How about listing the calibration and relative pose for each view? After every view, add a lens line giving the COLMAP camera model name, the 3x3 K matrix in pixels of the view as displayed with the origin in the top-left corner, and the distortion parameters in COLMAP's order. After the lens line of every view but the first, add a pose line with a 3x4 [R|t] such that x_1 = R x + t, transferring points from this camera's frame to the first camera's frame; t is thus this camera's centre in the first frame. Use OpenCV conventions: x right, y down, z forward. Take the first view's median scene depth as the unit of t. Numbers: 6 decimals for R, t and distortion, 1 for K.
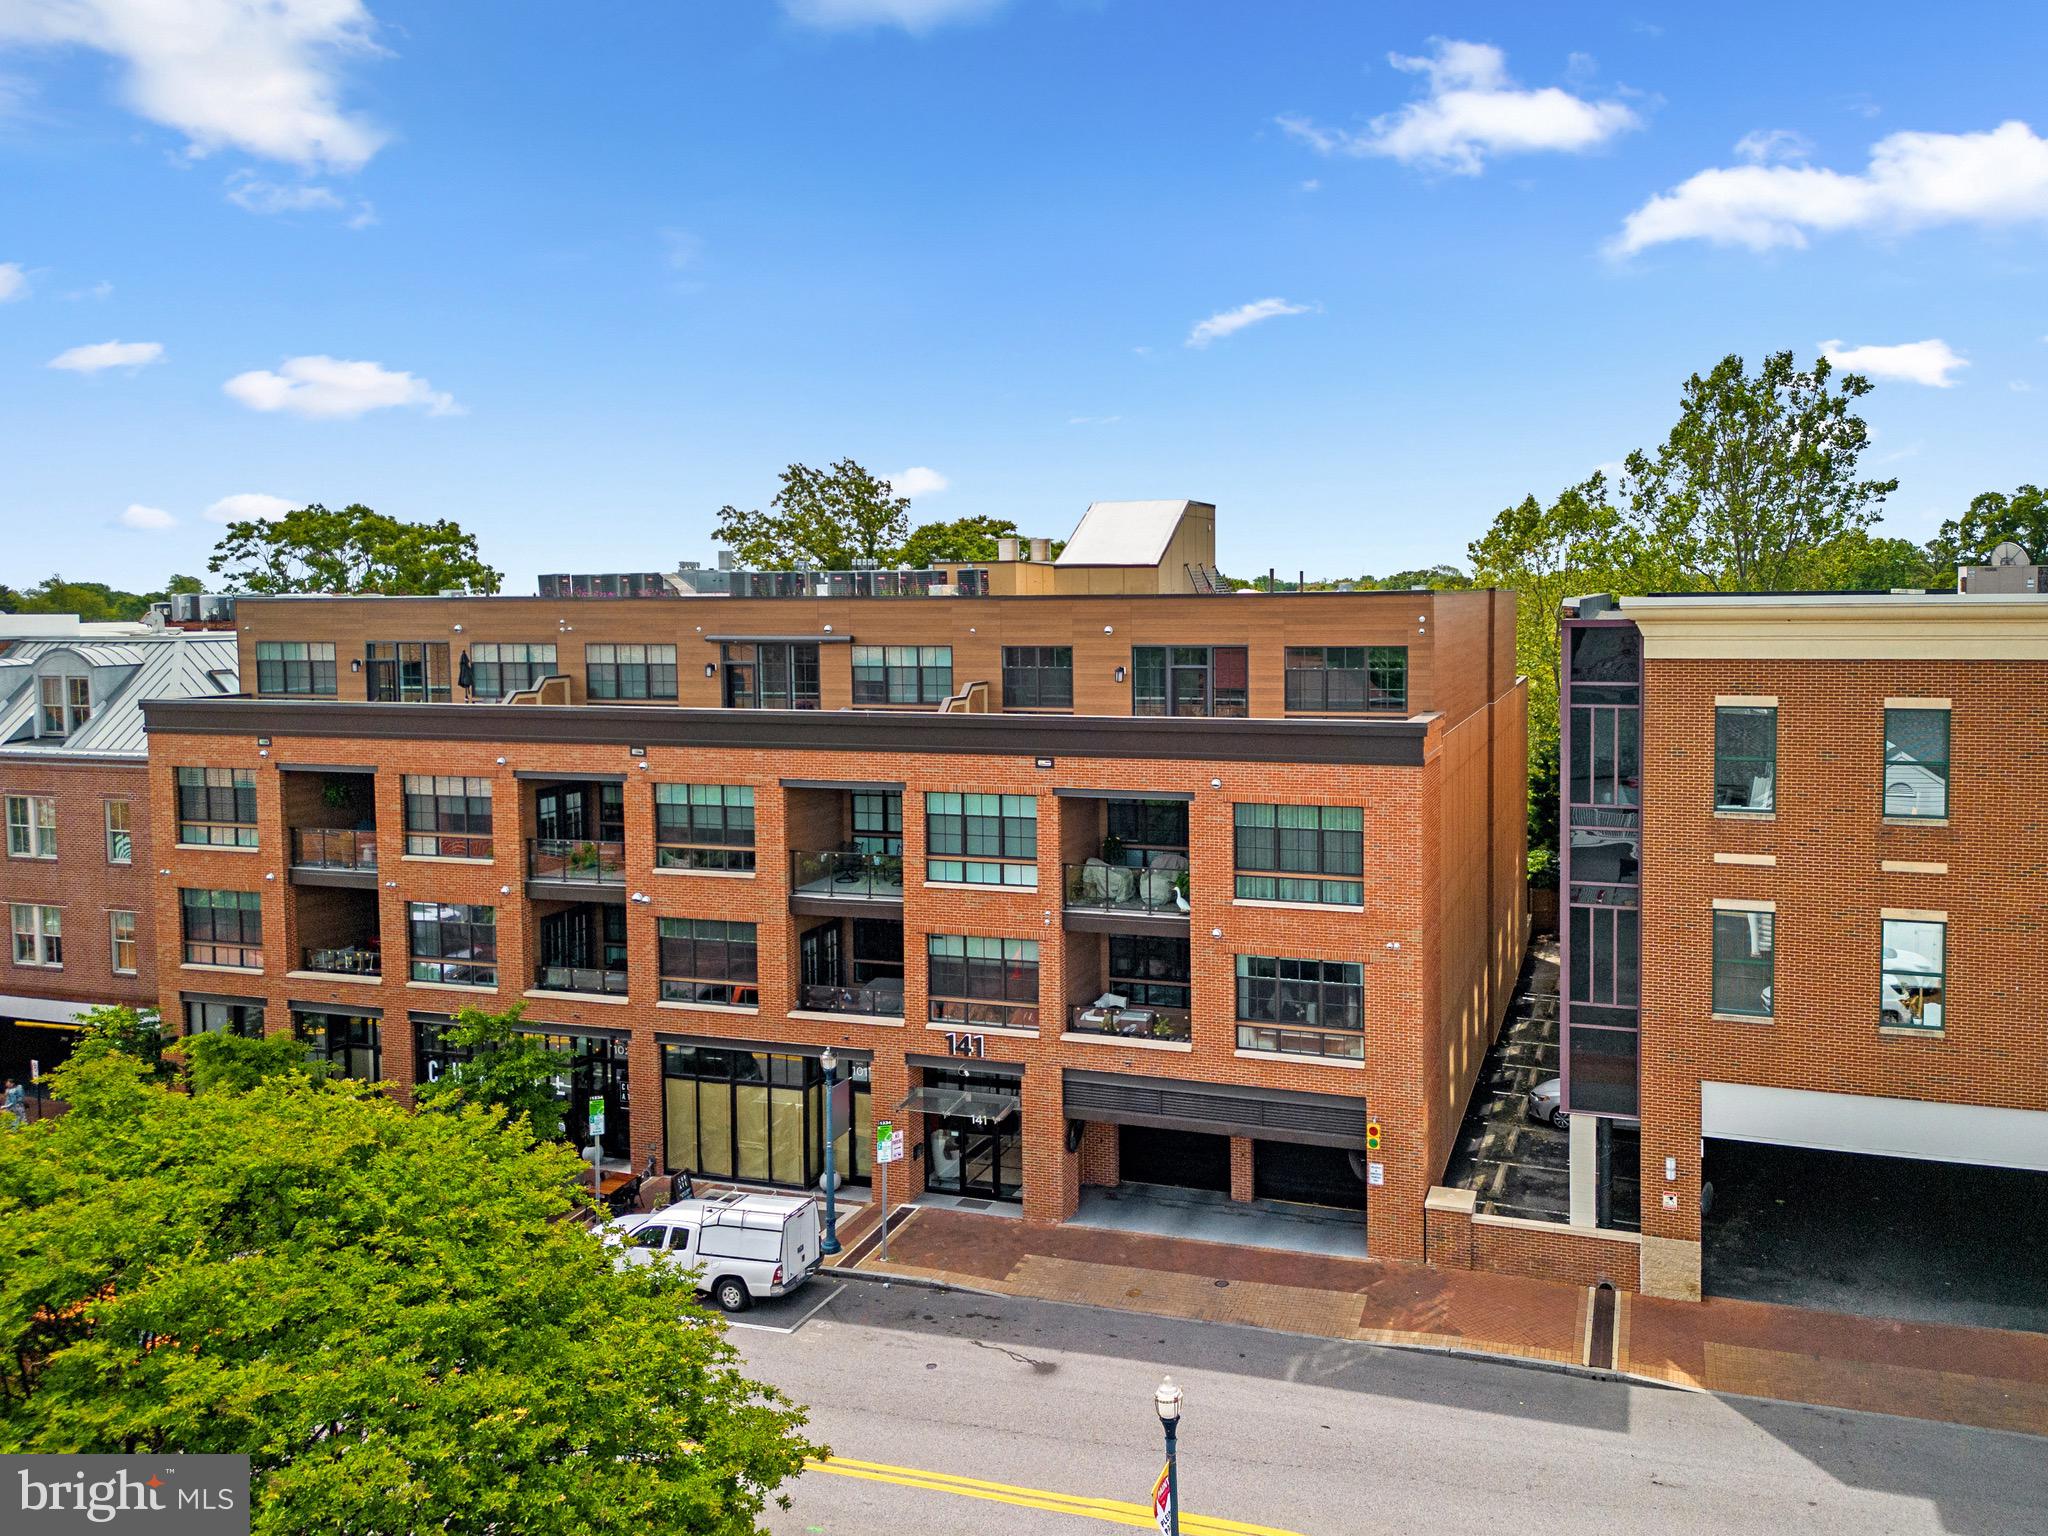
lens RADIAL K [[1692.8, 0, 1022.2], [0, 1692.8, 681.3], [0, 0, 1]] dist [0.103485, -0.116478]
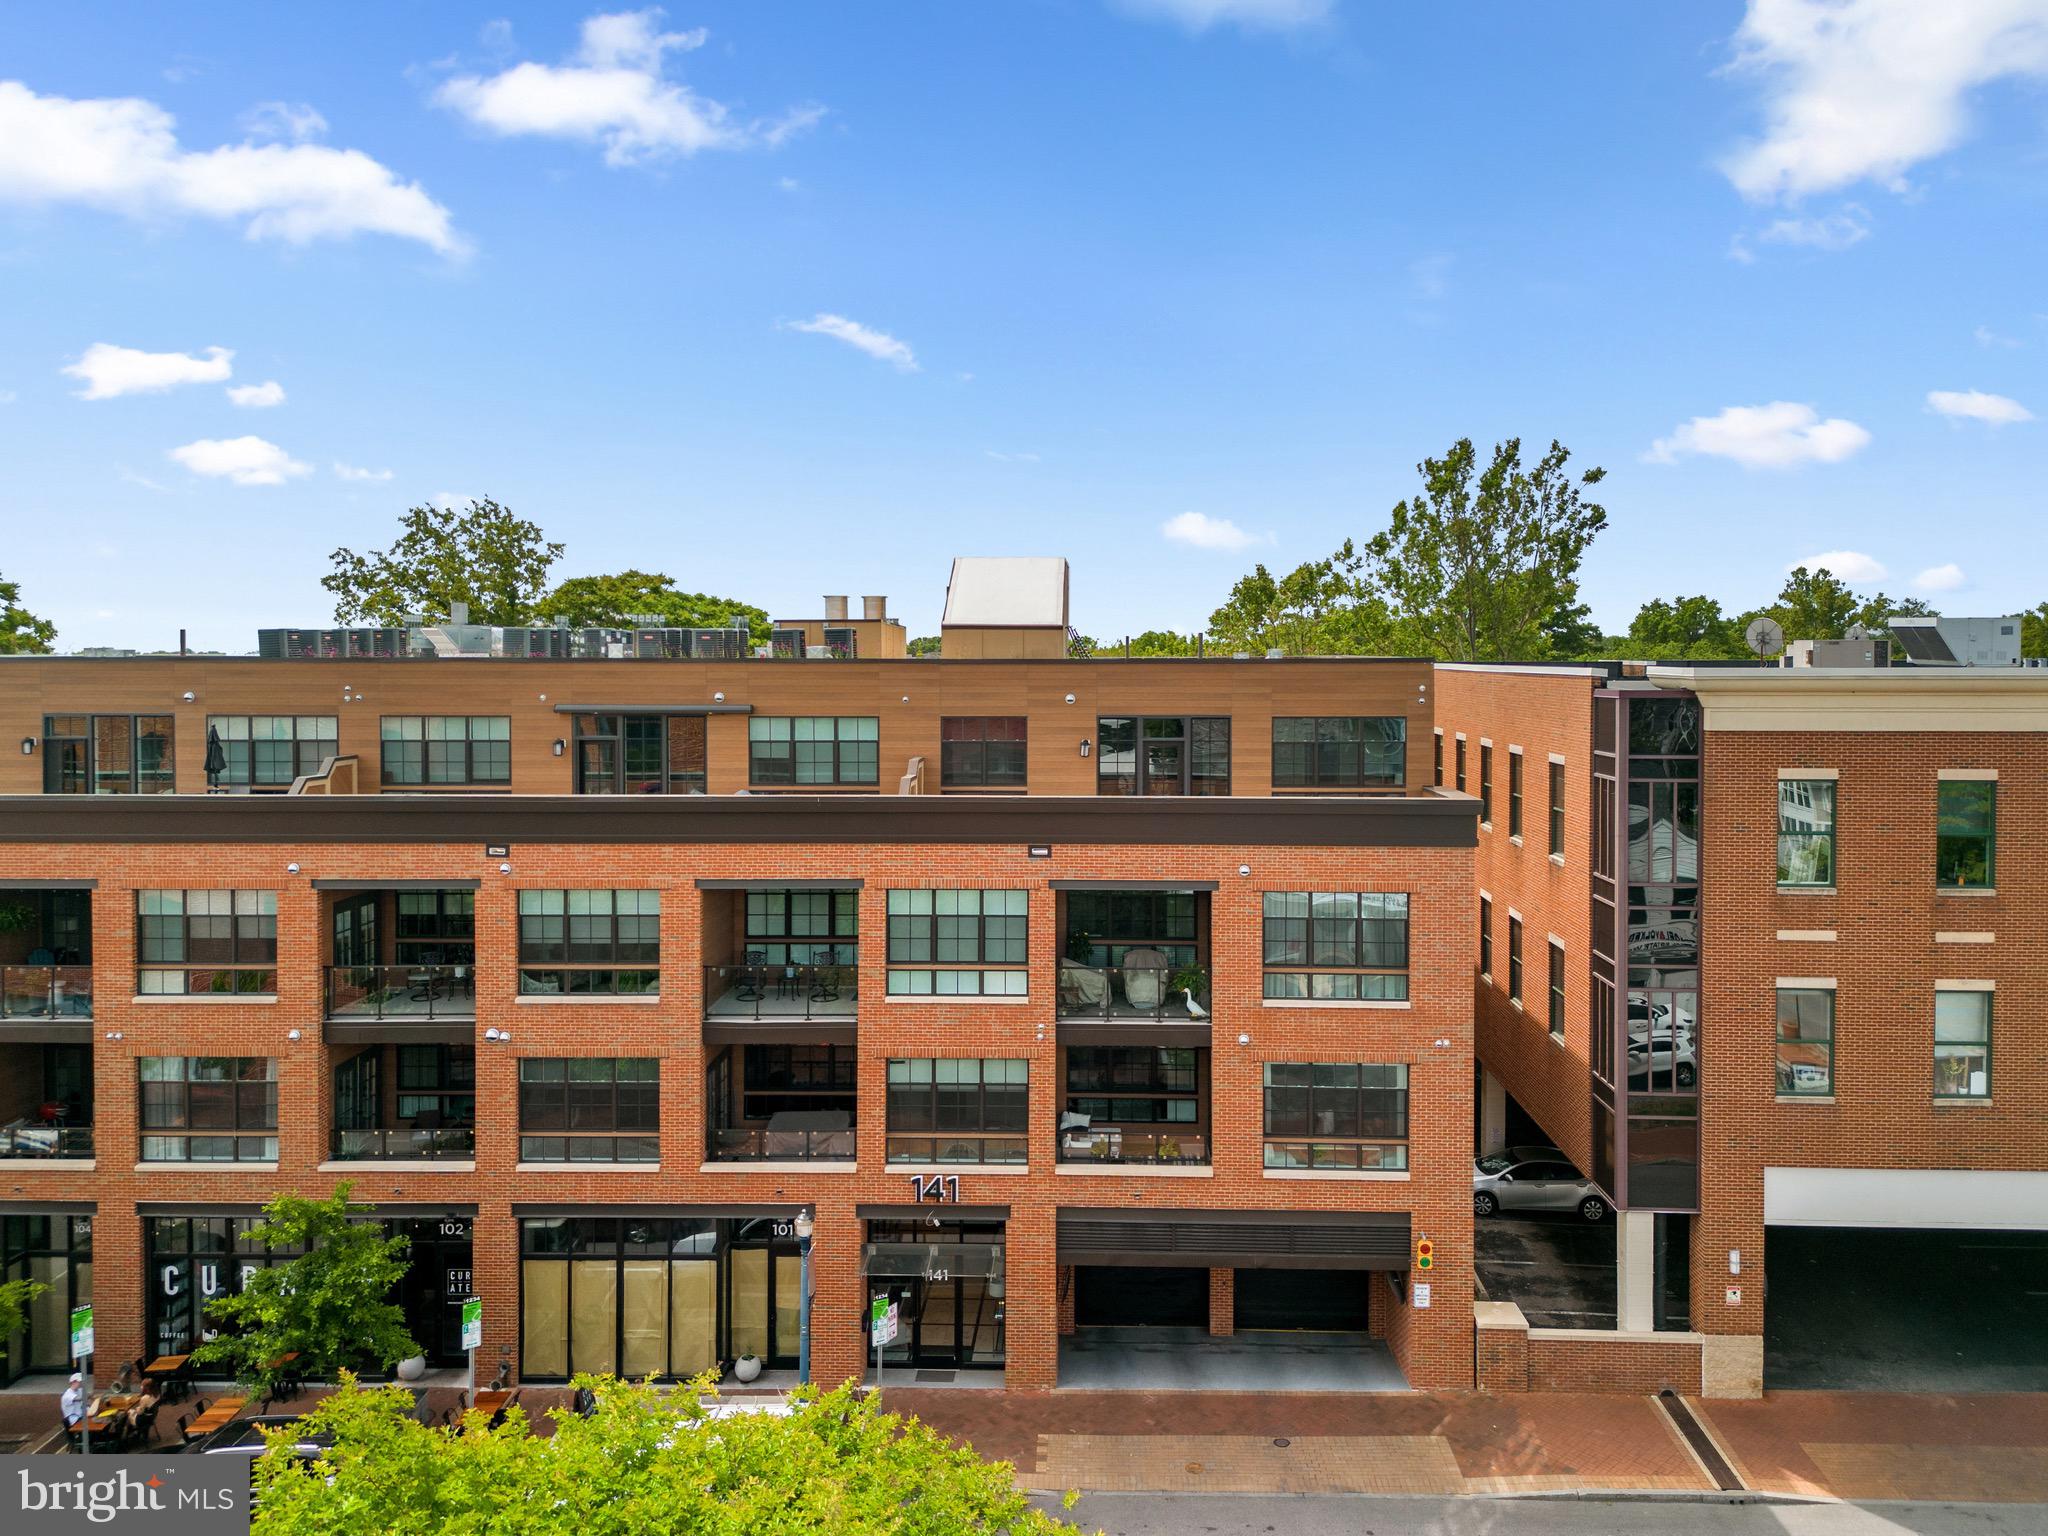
lens RADIAL K [[1692.8, 0, 1022.2], [0, 1692.8, 681.3], [0, 0, 1]] dist [0.103485, -0.116478]
pose [[0.950592, 0.003159, 0.310427, -0.254993], [0.008348, 0.999327, -0.035731, -0.008063], [-0.310330, 0.036557, 0.949926, 0.166187]]
